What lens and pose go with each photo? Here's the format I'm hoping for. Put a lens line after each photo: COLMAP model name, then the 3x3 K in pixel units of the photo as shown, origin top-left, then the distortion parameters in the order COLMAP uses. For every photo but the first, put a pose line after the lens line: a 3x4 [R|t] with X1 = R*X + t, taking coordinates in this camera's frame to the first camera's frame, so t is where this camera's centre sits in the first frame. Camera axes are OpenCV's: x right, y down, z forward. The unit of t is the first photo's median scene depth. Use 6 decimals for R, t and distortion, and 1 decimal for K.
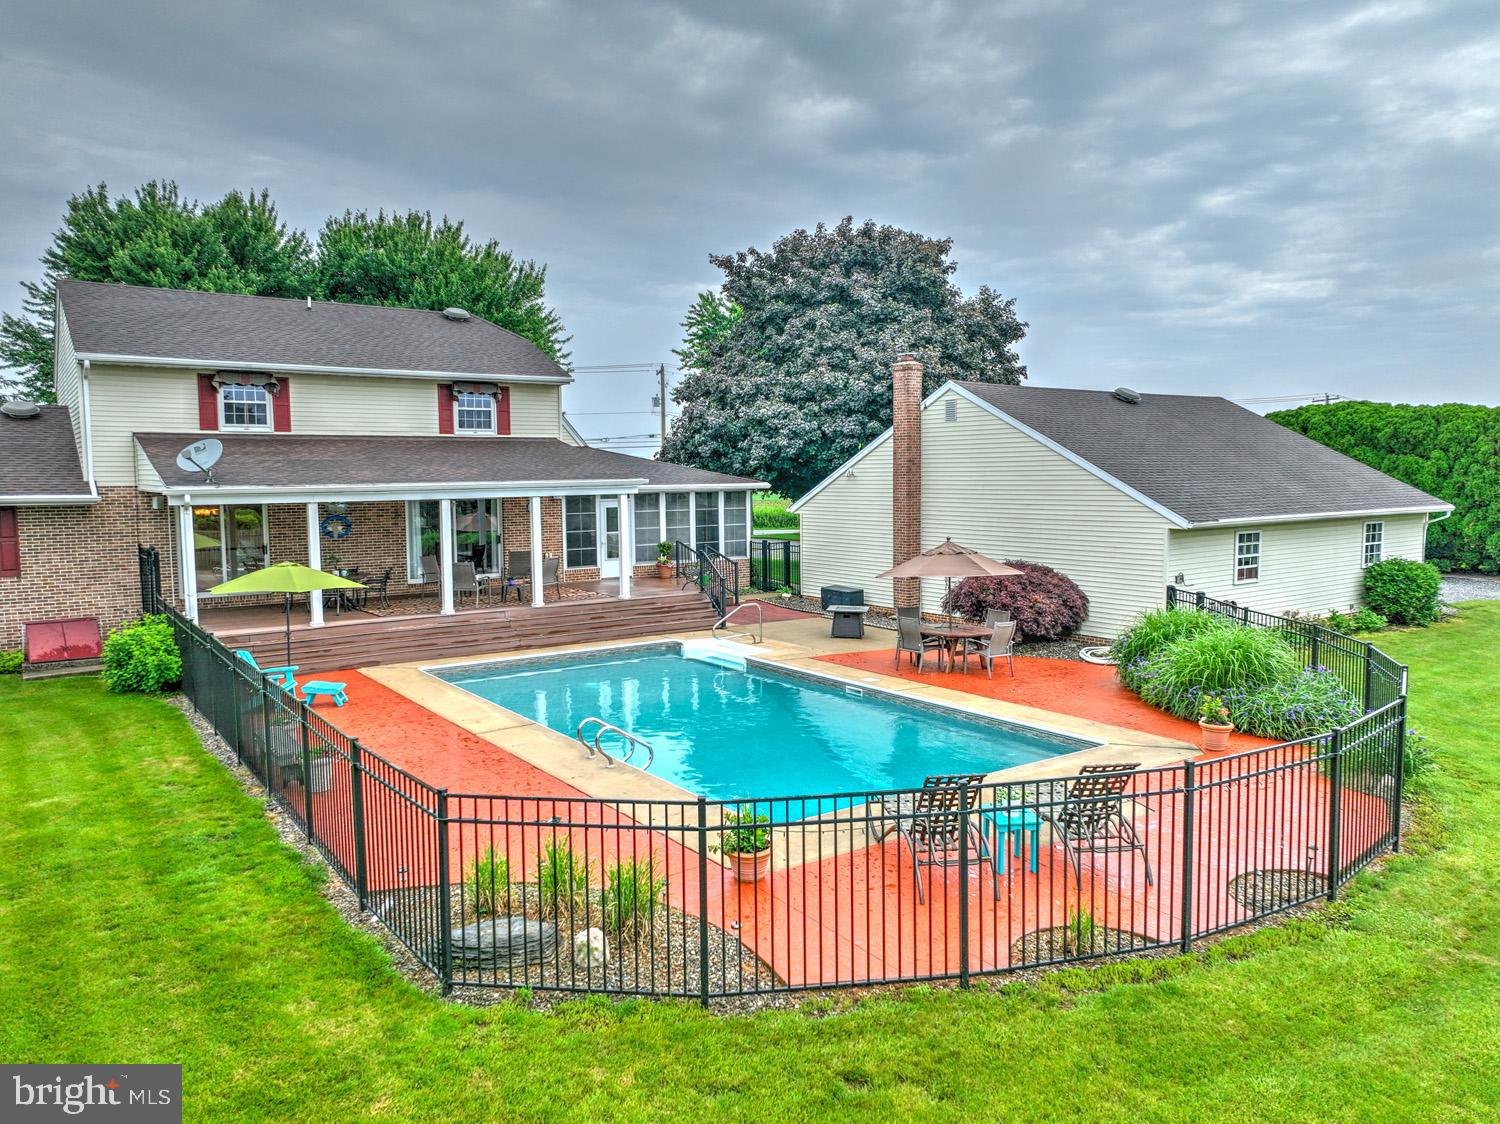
lens RADIAL K [[1048.7, 0, 749.1], [0, 1048.7, 561.2], [0, 0, 1]] dist [0.008642, 0.011313]
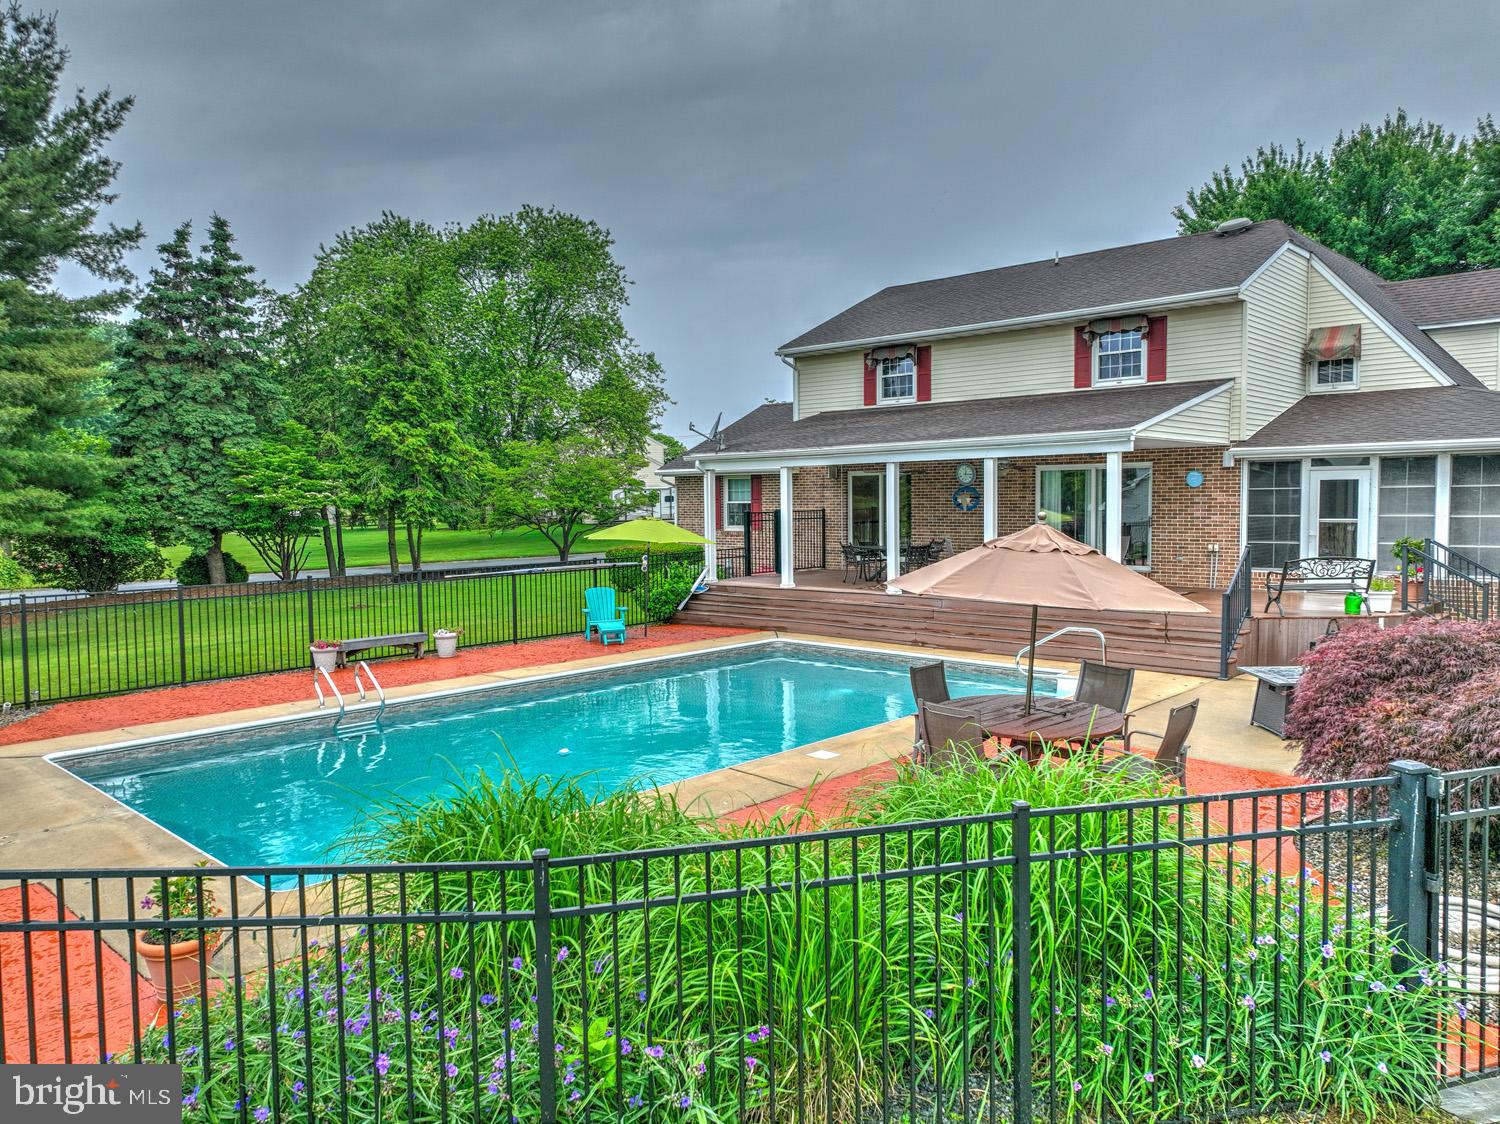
lens RADIAL K [[1048.7, 0, 757.4], [0, 1048.7, 566.4], [0, 0, 1]] dist [0.008642, 0.011313]
pose [[0.211063, 0.072344, -0.974792, 0.415360], [-0.071485, 0.995729, 0.058419, -0.011895], [0.974855, 0.057353, 0.215333, 0.531241]]
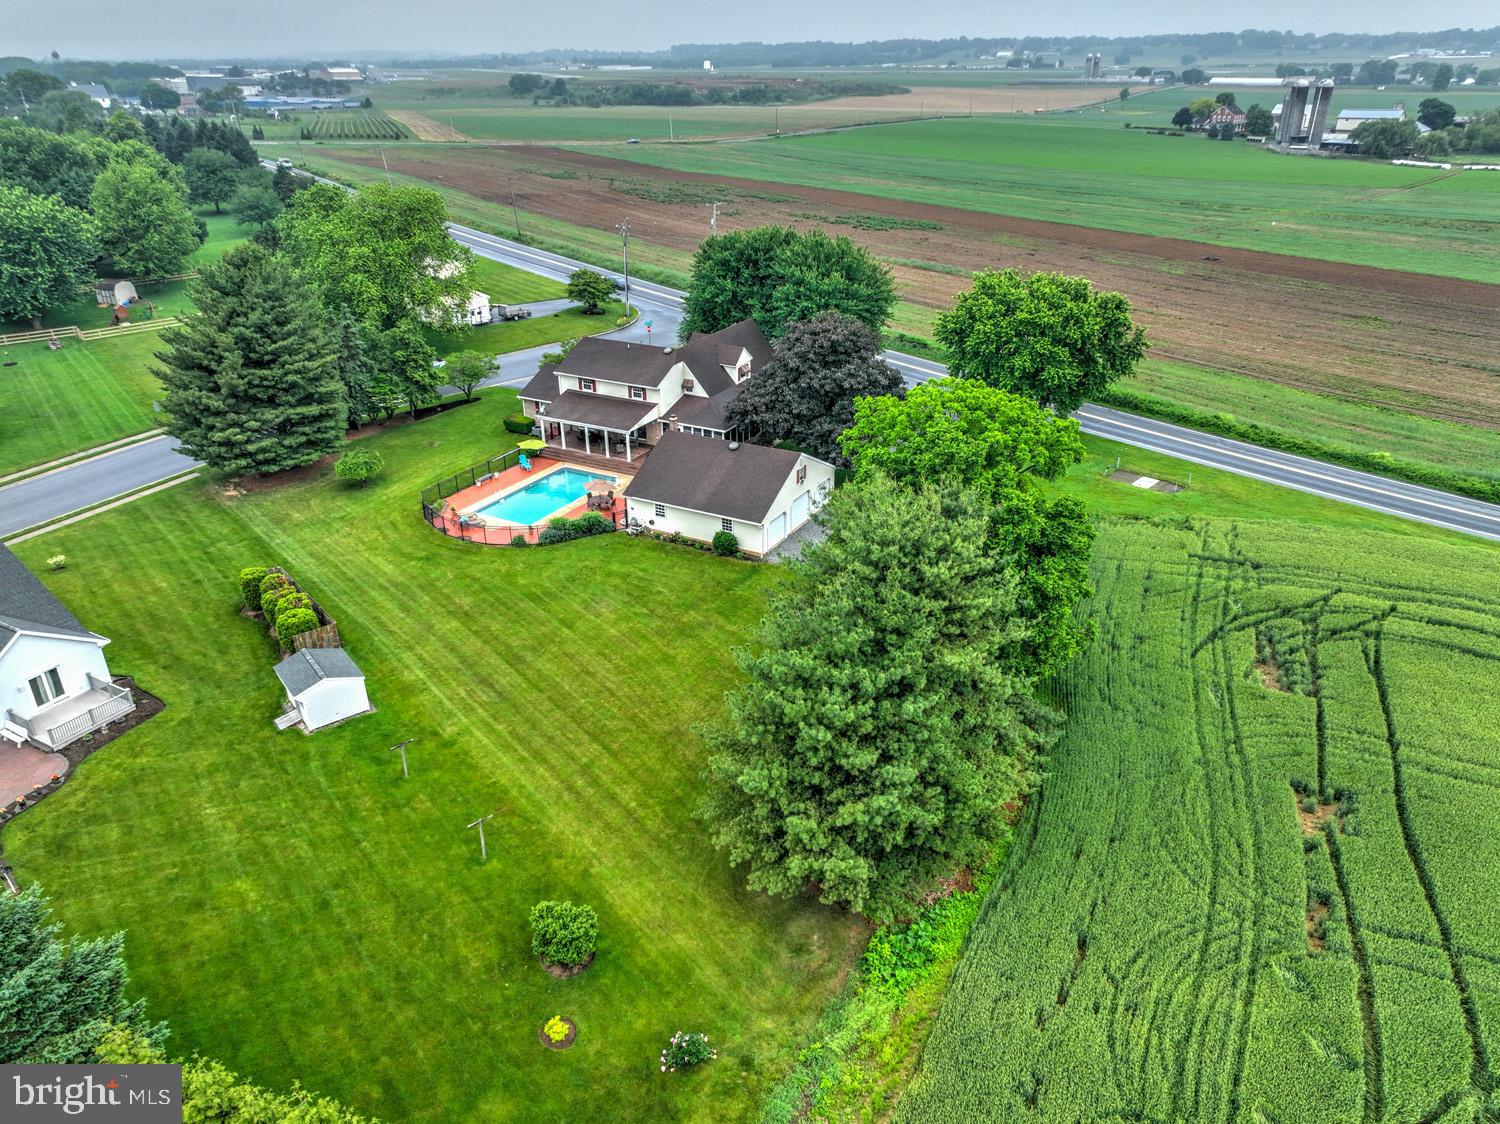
lens RADIAL K [[1048.7, 0, 747.7], [0, 1048.7, 561.9], [0, 0, 1]] dist [0.008642, 0.011313]
pose [[0.435956, 0.395313, -0.808499, 2.609766], [-0.072984, 0.910934, 0.406044, -0.958635], [0.897004, -0.118010, 0.425978, -0.170890]]
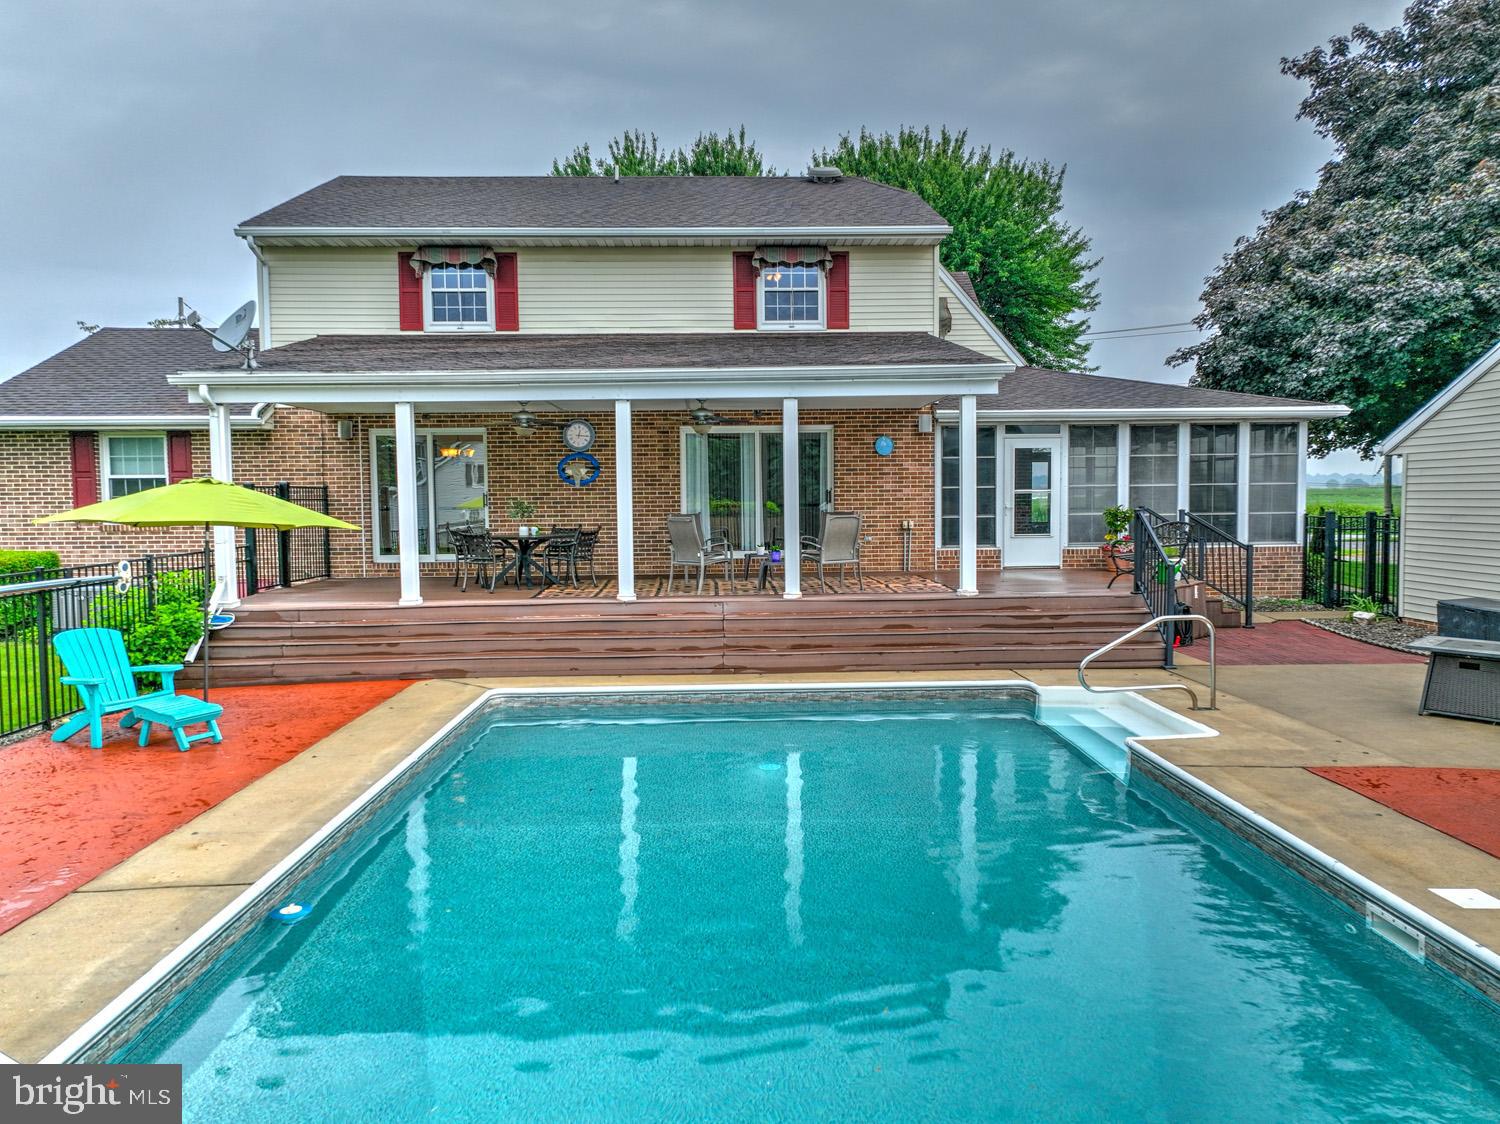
lens RADIAL K [[1048.7, 0, 755.9], [0, 1048.7, 563.6], [0, 0, 1]] dist [0.008642, 0.011313]
pose [[0.837485, 0.034762, -0.545354, 0.067457], [-0.042417, 0.999099, -0.001454, 0.021250], [0.544812, 0.024350, 0.838204, 0.420837]]
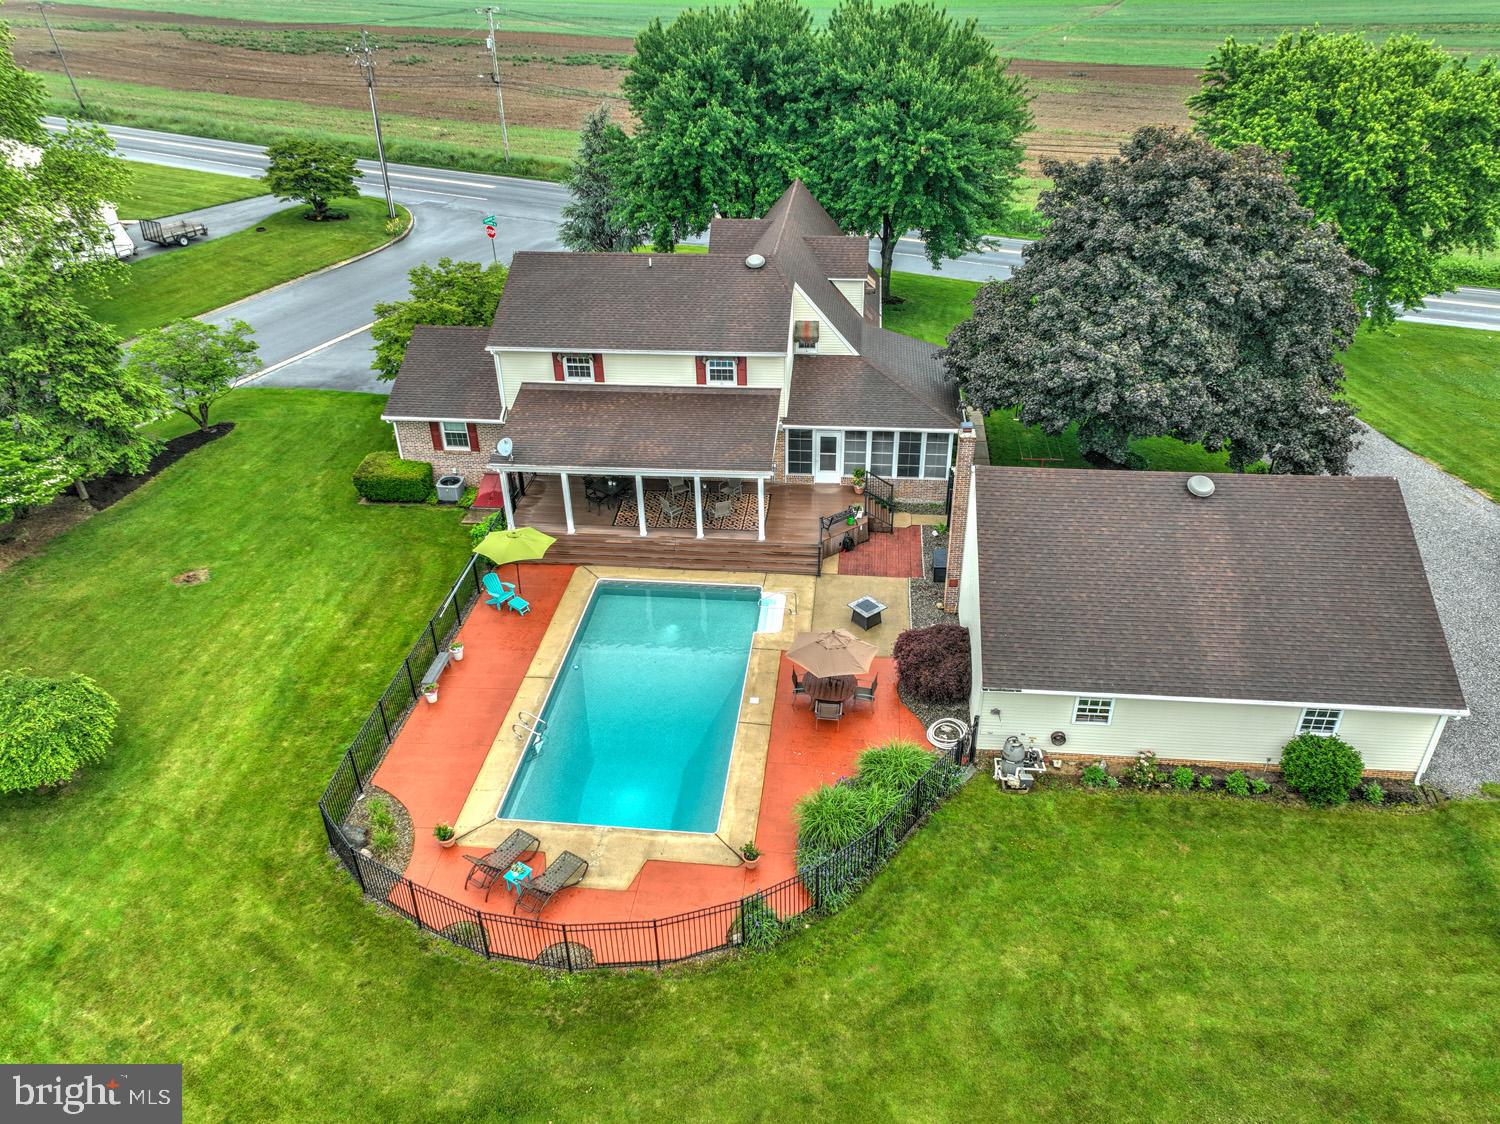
lens RADIAL K [[1048.7, 0, 749.1], [0, 1048.7, 566.8], [0, 0, 1]] dist [0.008642, 0.011313]
pose [[0.752238, 0.342783, -0.562705, 0.610628], [-0.044760, 0.878631, 0.475400, -0.540239], [0.657369, -0.332427, 0.676282, -0.030873]]
